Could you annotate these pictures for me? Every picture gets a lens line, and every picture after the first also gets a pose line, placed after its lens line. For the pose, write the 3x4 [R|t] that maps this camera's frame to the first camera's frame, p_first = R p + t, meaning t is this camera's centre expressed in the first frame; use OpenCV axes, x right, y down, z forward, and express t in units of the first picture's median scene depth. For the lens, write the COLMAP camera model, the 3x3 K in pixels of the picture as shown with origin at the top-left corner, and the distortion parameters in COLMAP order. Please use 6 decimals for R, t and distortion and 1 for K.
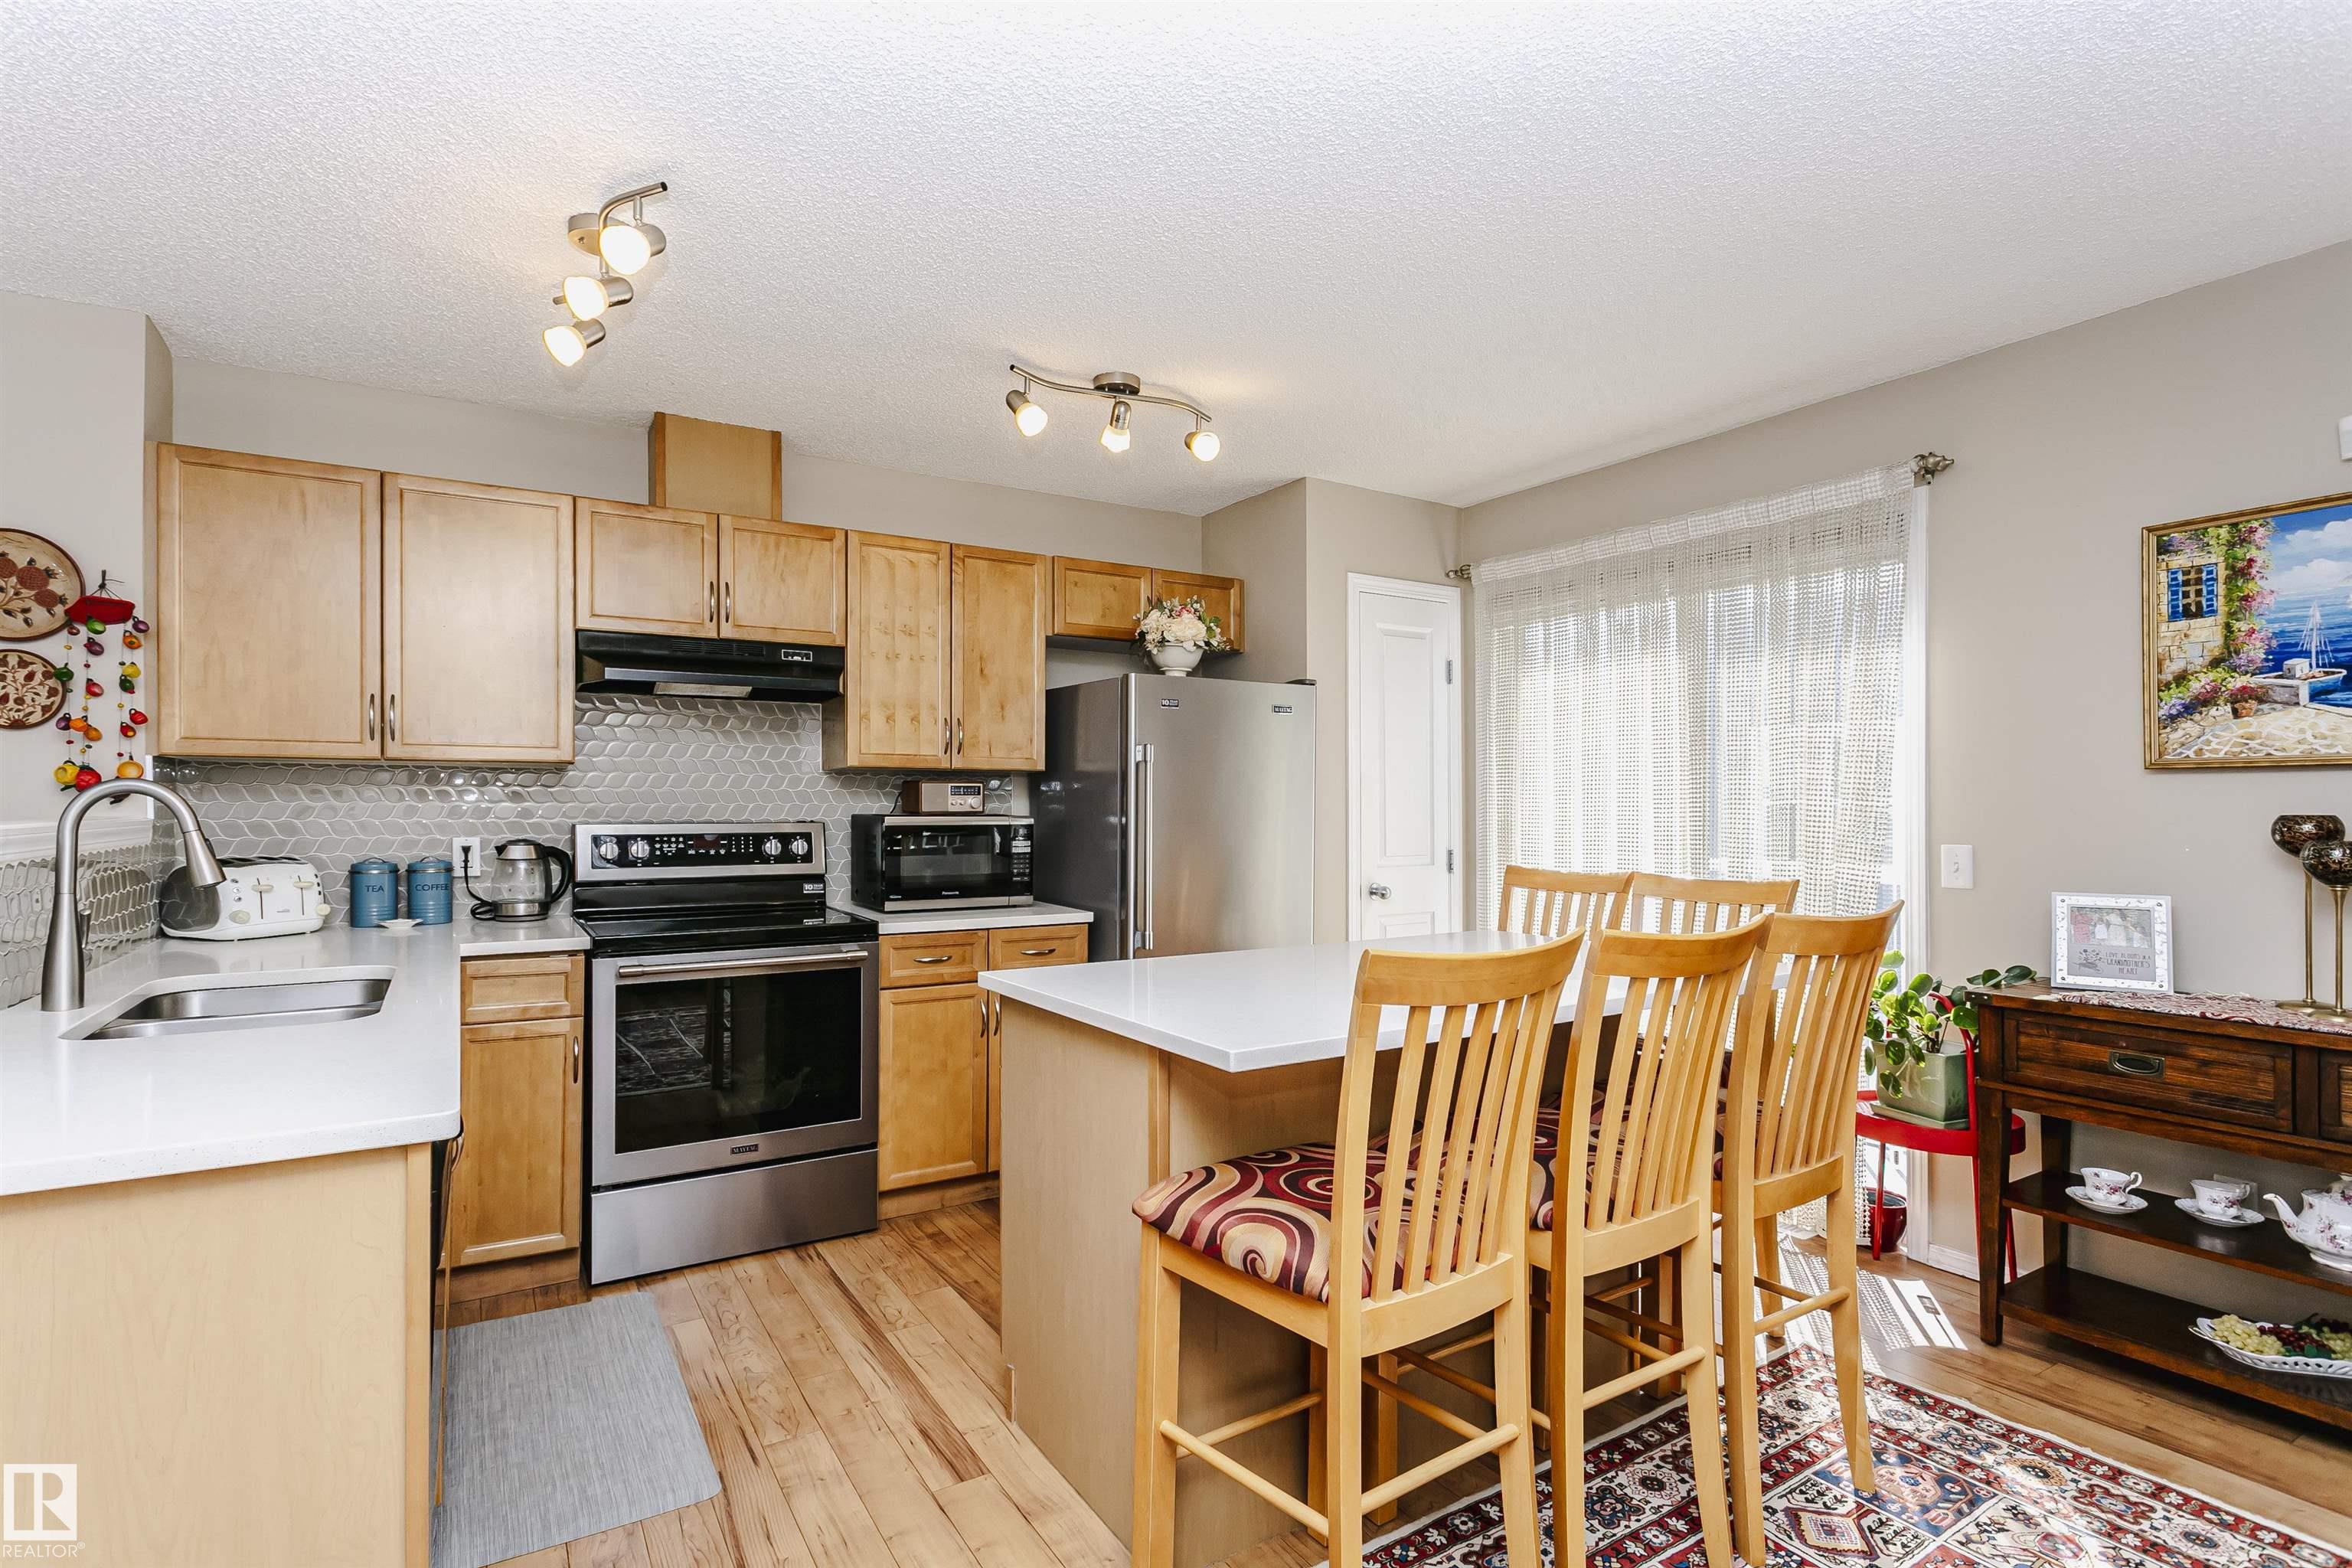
lens RADIAL K [[1133.6, 0, 1150.1], [0, 1133.6, 807.7], [0, 0, 1]] dist [0.004003, -0.000002]
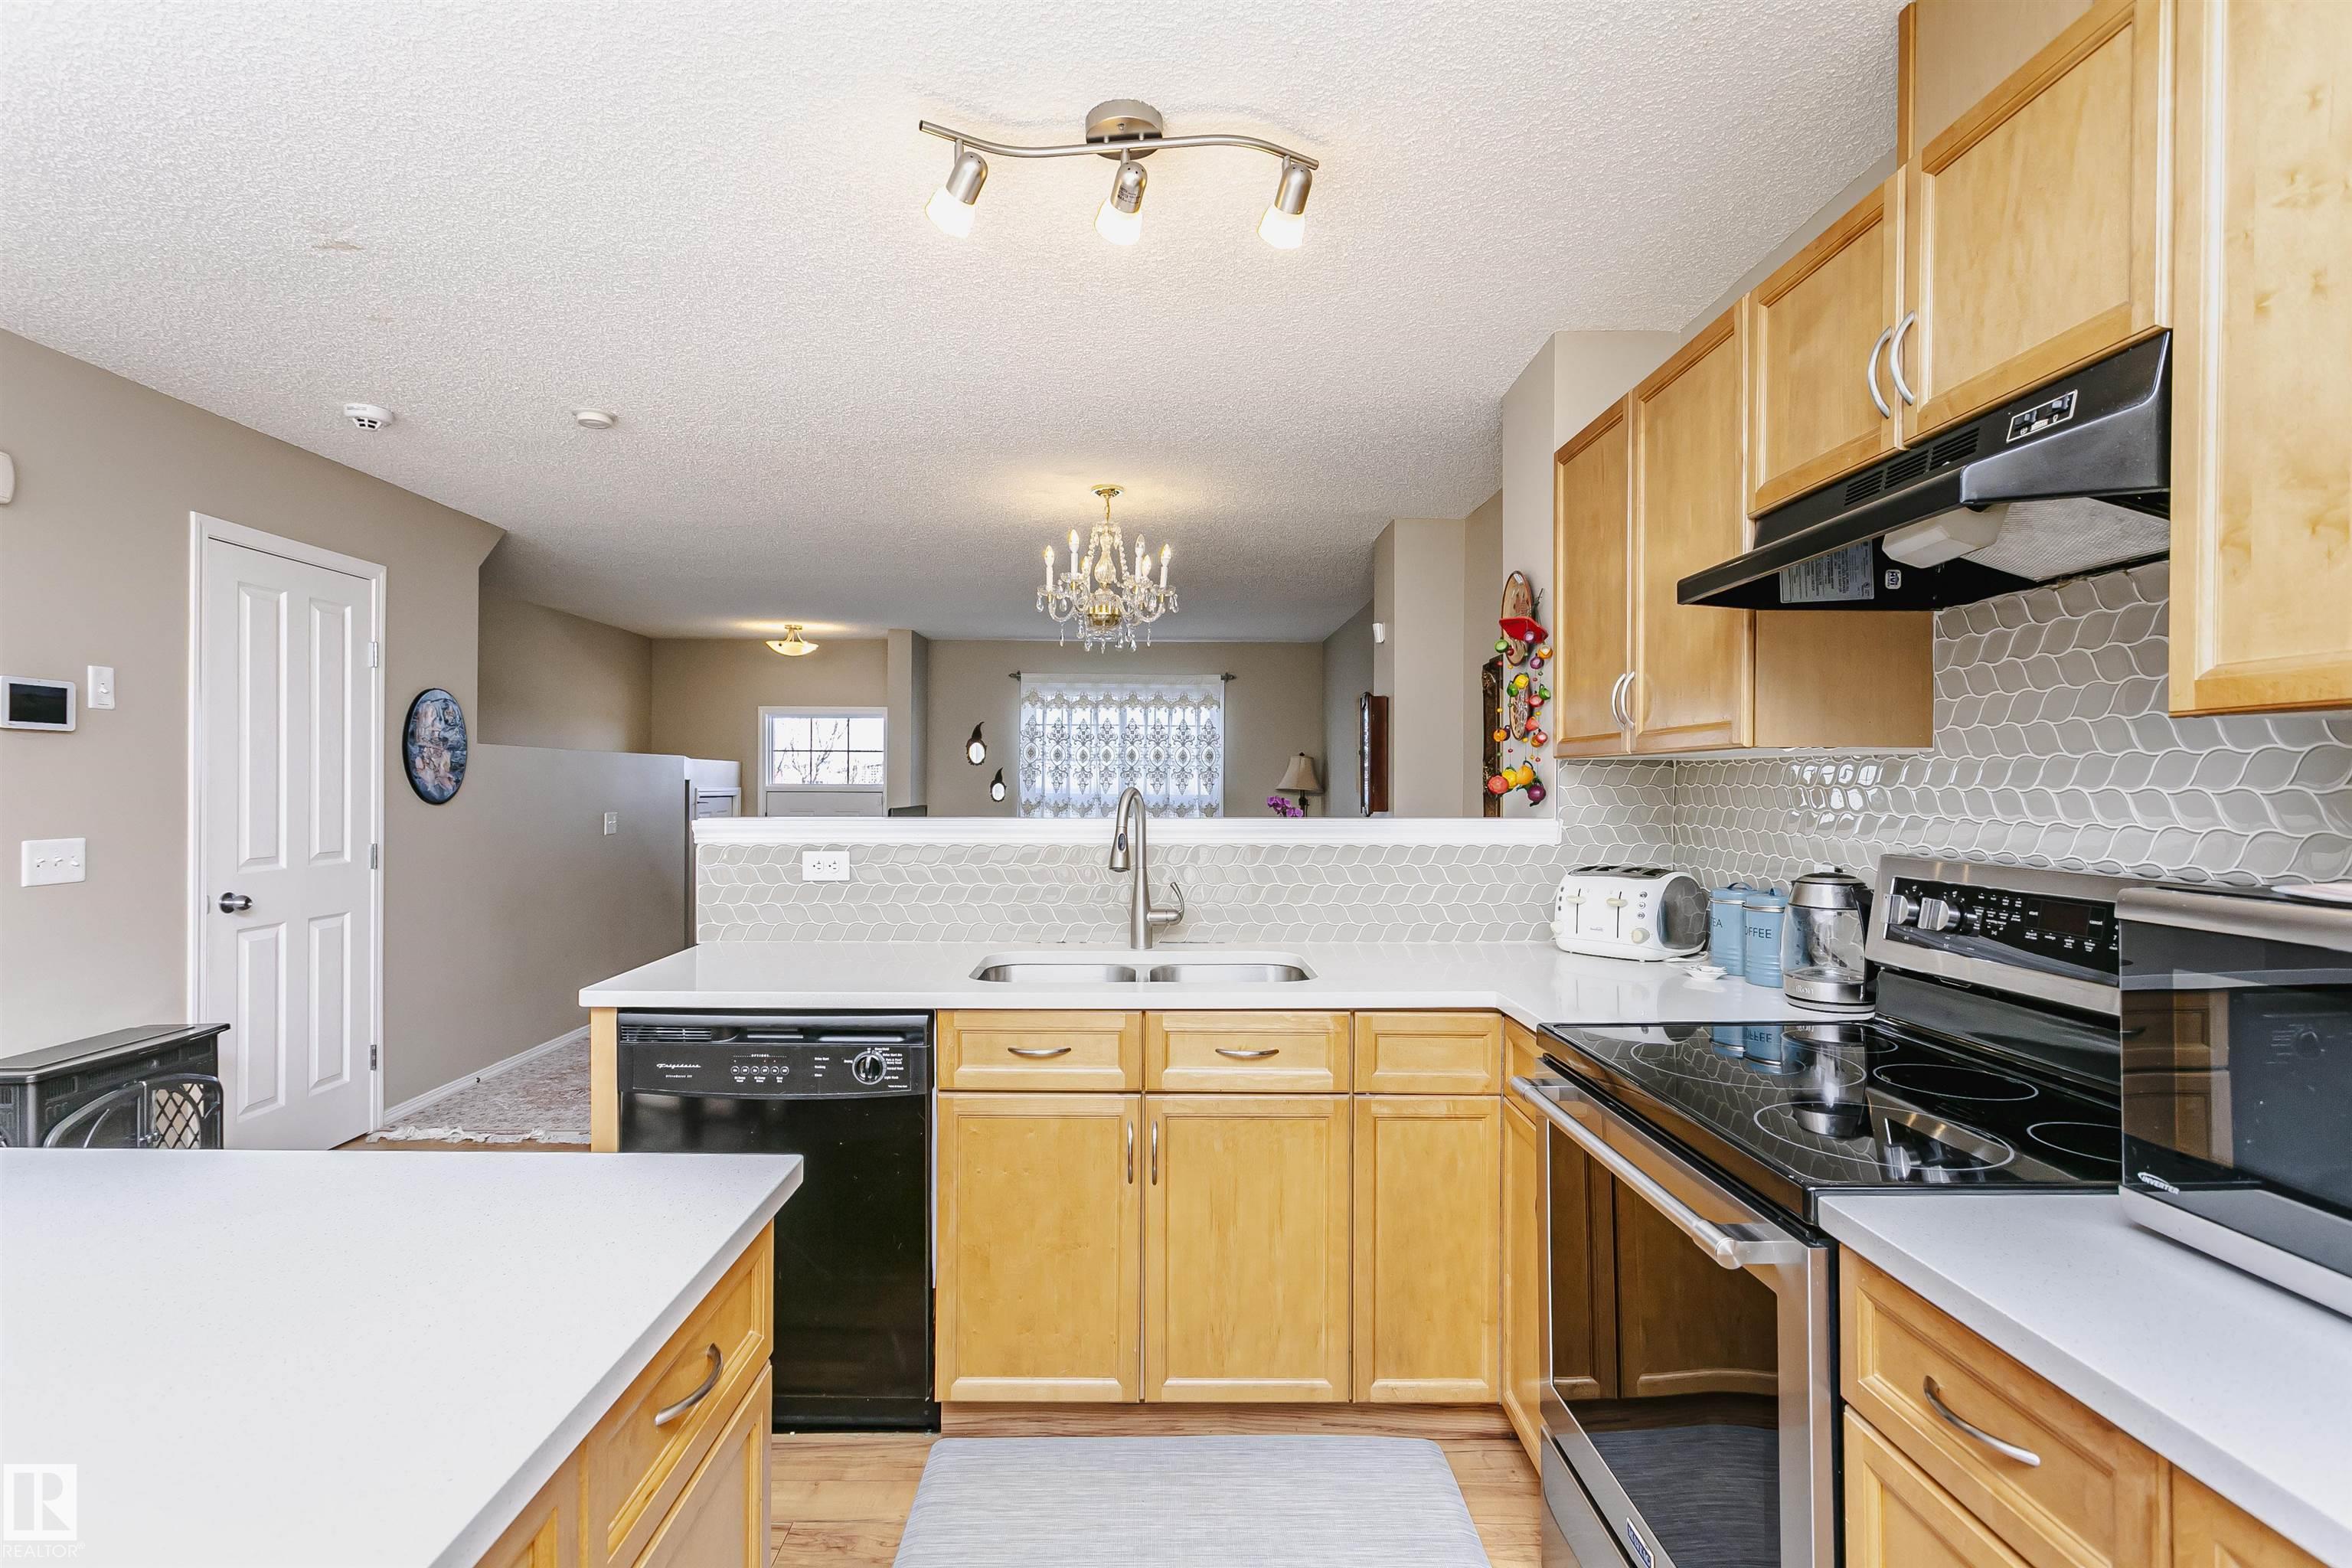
lens RADIAL K [[1114.2, 0, 1149.8], [0, 1114.2, 784.3], [0, 0, 1]] dist [0.002457, 0.000328]
pose [[-0.514533, -0.000542, -0.857470, 0.144003], [-0.002741, 0.999996, 0.001012, -0.019570], [0.857466, 0.002871, -0.514533, 0.998820]]
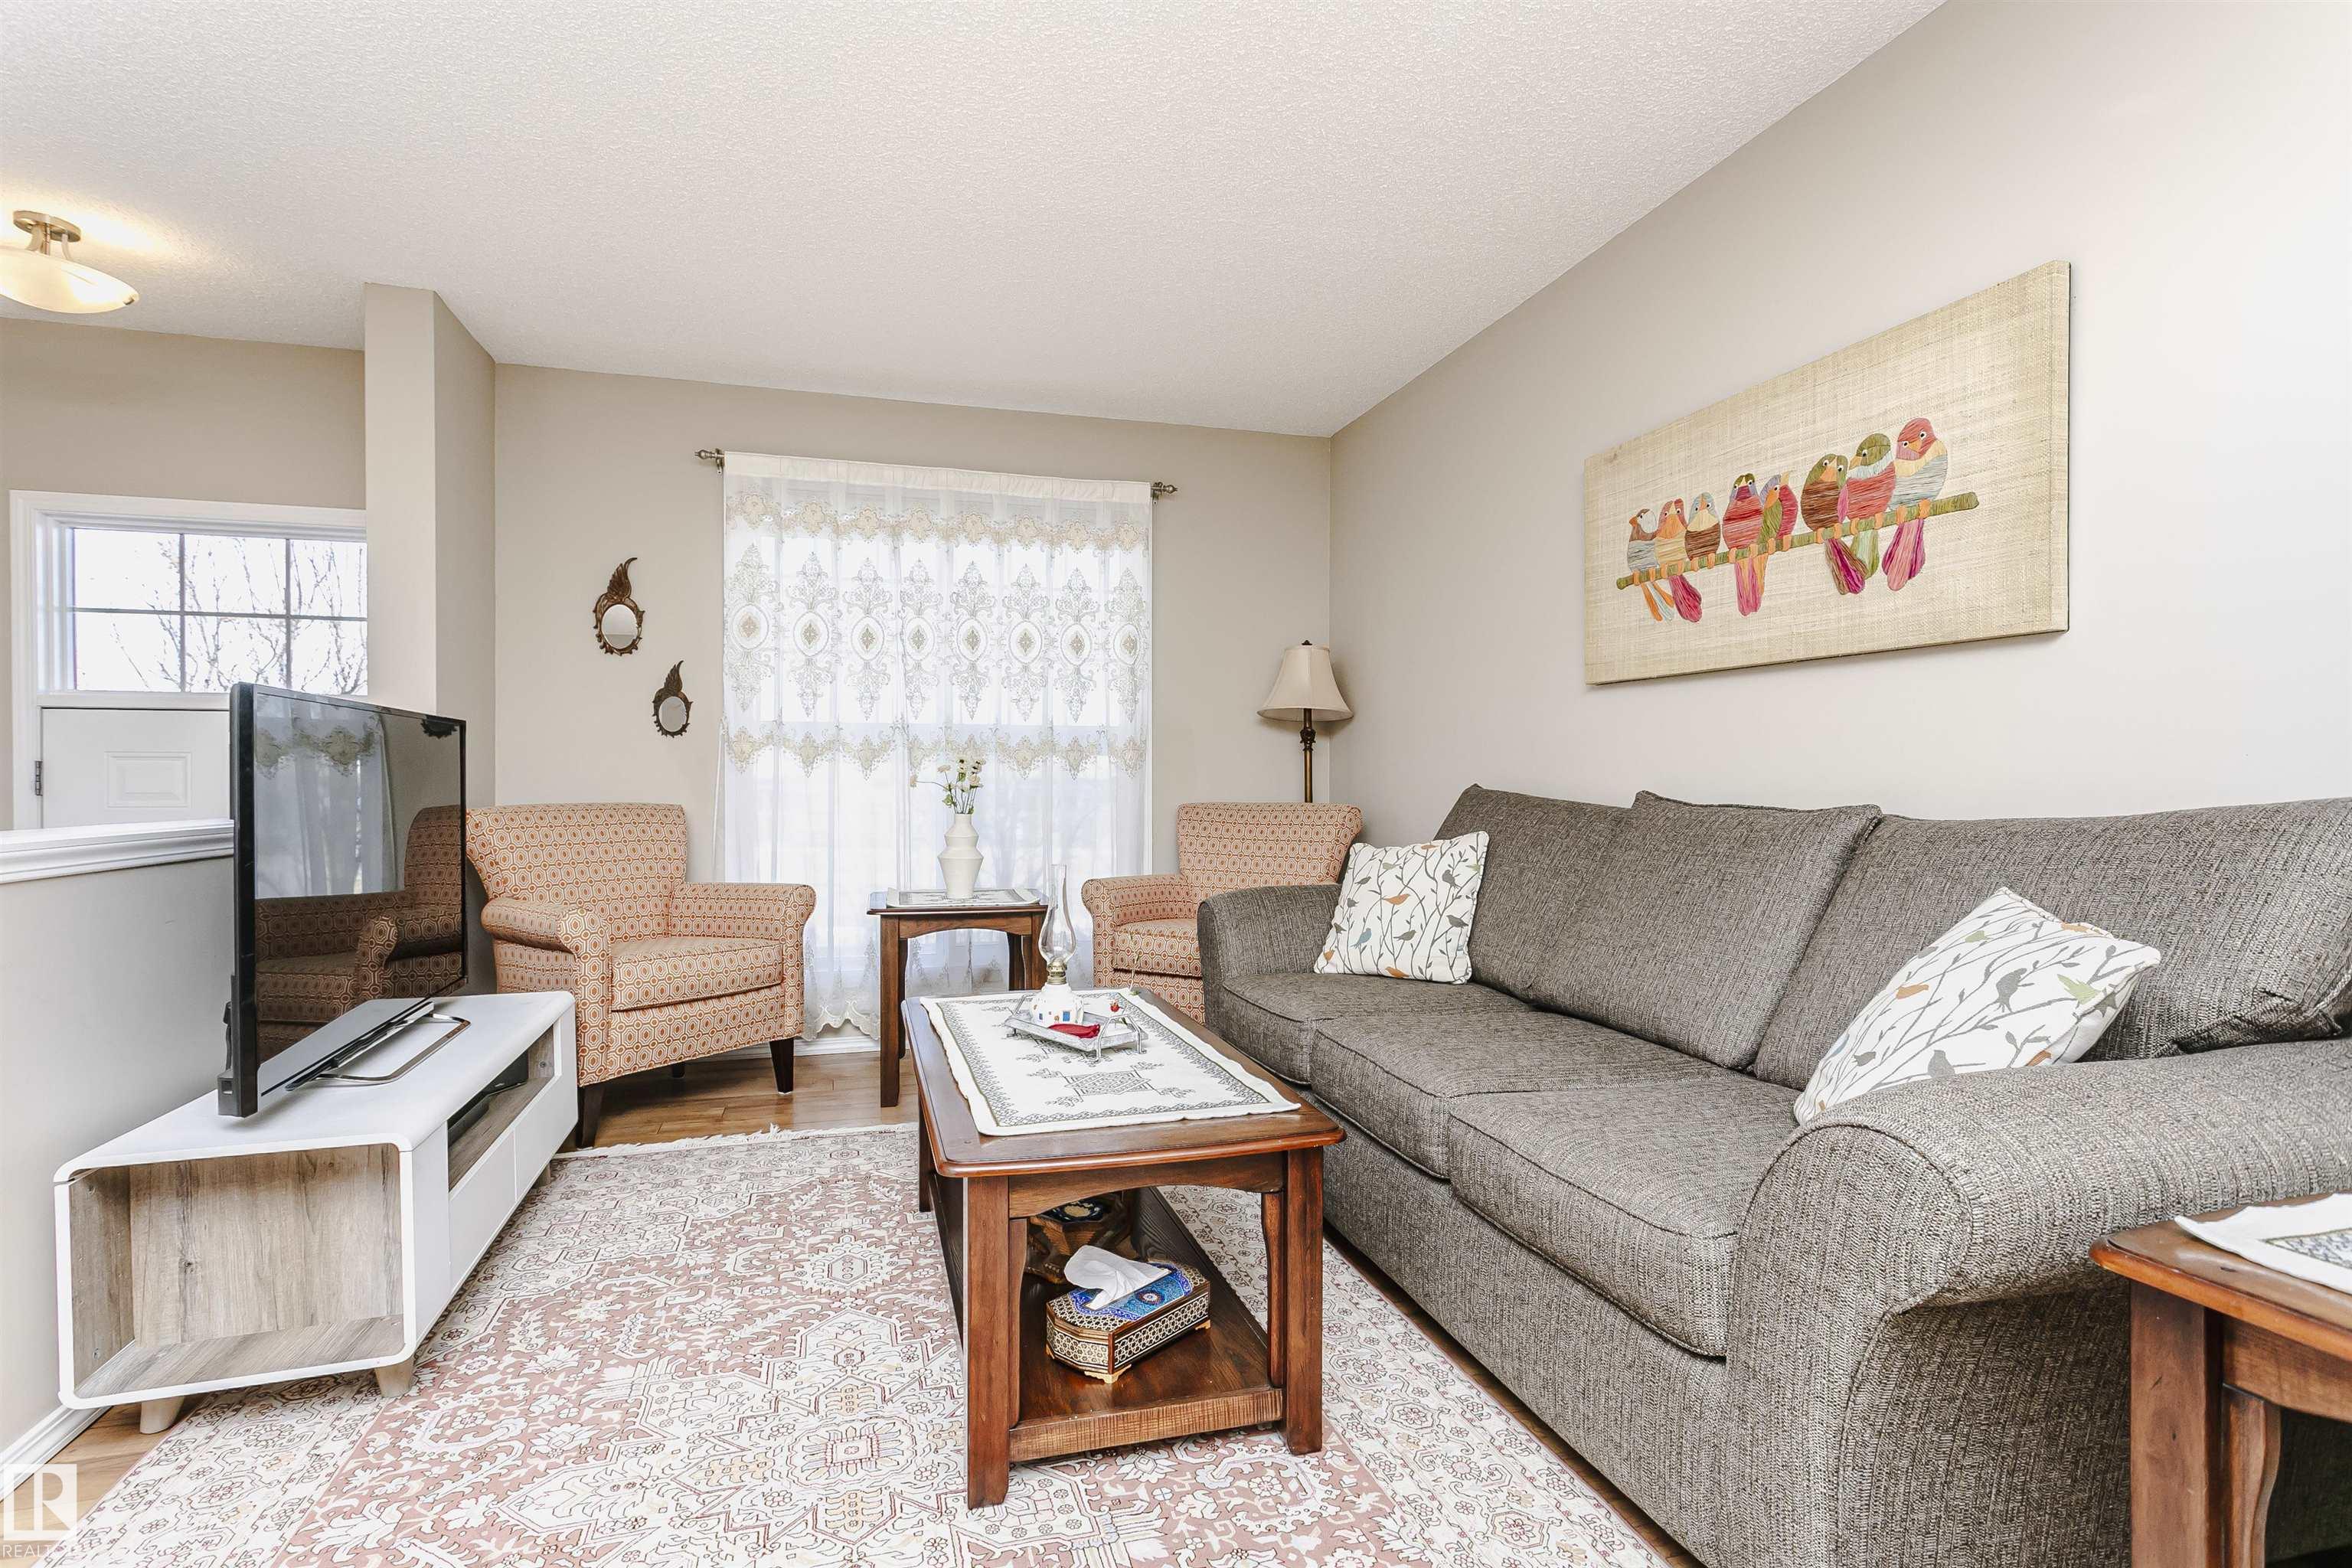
lens RADIAL K [[1114.2, 0, 1149.8], [0, 1114.2, 784.3], [0, 0, 1]] dist [0.002457, 0.000328]
pose [[-0.272248, 0.010548, -0.962169, -0.925001], [0.001523, 0.999943, 0.010531, 0.064814], [0.962226, 0.001402, -0.272248, 0.150220]]
